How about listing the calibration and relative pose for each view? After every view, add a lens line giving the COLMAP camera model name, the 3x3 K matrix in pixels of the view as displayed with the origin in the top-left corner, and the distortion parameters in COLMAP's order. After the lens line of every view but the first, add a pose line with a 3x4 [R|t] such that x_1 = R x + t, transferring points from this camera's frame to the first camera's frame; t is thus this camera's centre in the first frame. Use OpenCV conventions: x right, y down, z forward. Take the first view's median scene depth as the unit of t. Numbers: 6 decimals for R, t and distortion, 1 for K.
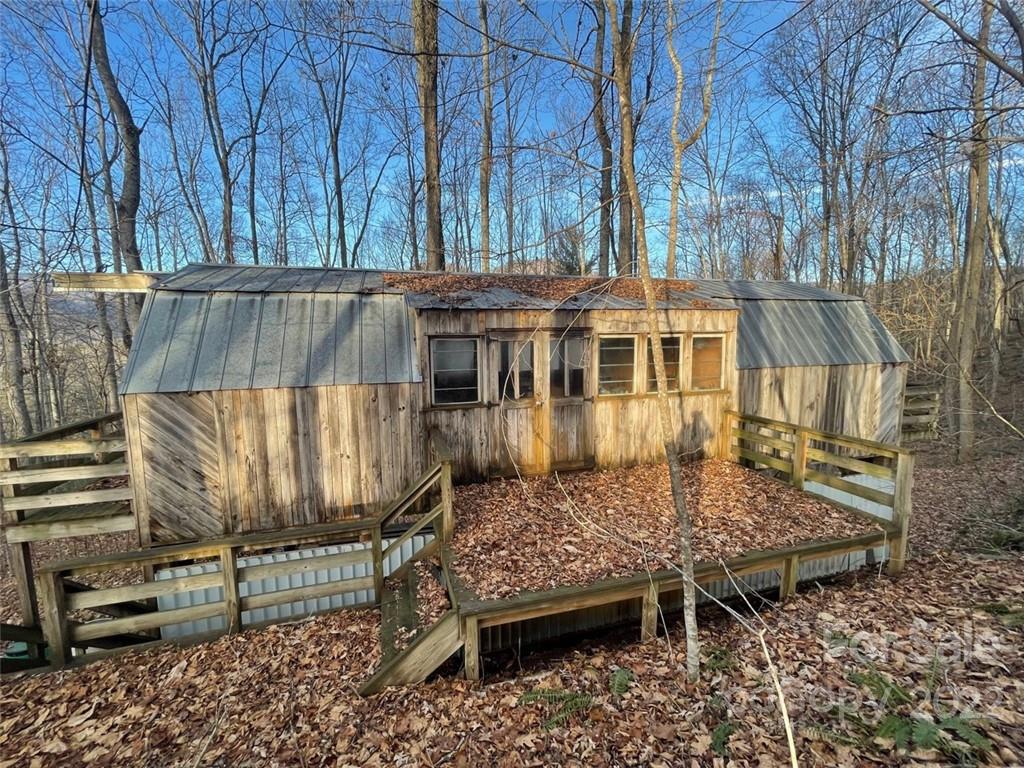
lens RADIAL K [[412.3, 0, 506.2], [0, 412.3, 378.9], [0, 0, 1]] dist [0.001019, -0.001104]
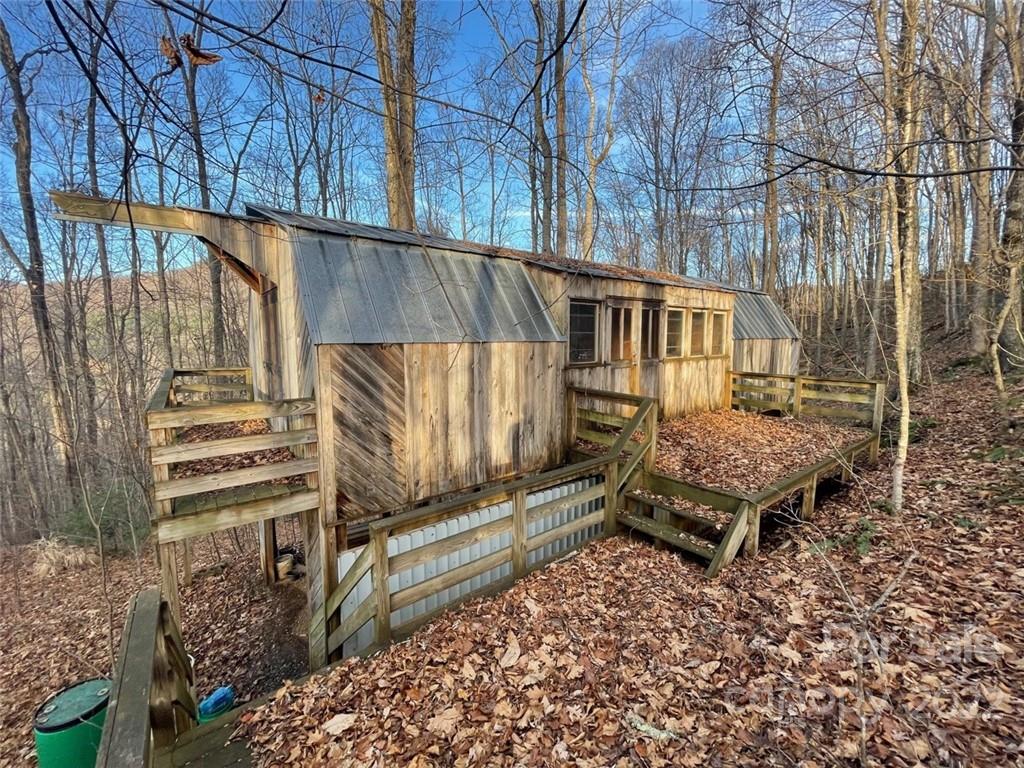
lens RADIAL K [[412.3, 0, 512.8], [0, 412.3, 377.4], [0, 0, 1]] dist [0.001019, -0.001104]
pose [[0.927714, -0.026790, 0.372328, -0.819461], [0.029140, 0.999575, -0.000684, 0.109557], [-0.372151, 0.011484, 0.928101, 0.067171]]
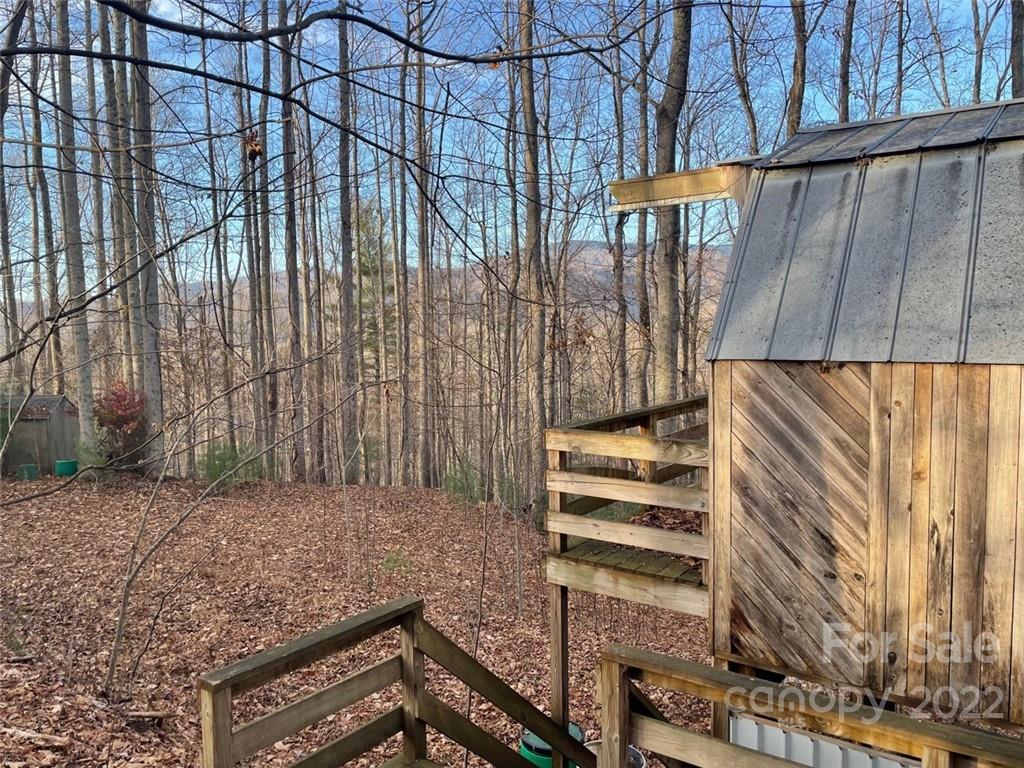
lens RADIAL K [[775.1, 0, 502.8], [0, 775.1, 373.0], [0, 0, 1]] dist [0.041026, -0.013139]
pose [[0.616567, 0.052505, -0.785550, -0.285471], [-0.077803, 0.996953, 0.005569, 0.065284], [0.783449, 0.057684, 0.618773, 0.154971]]
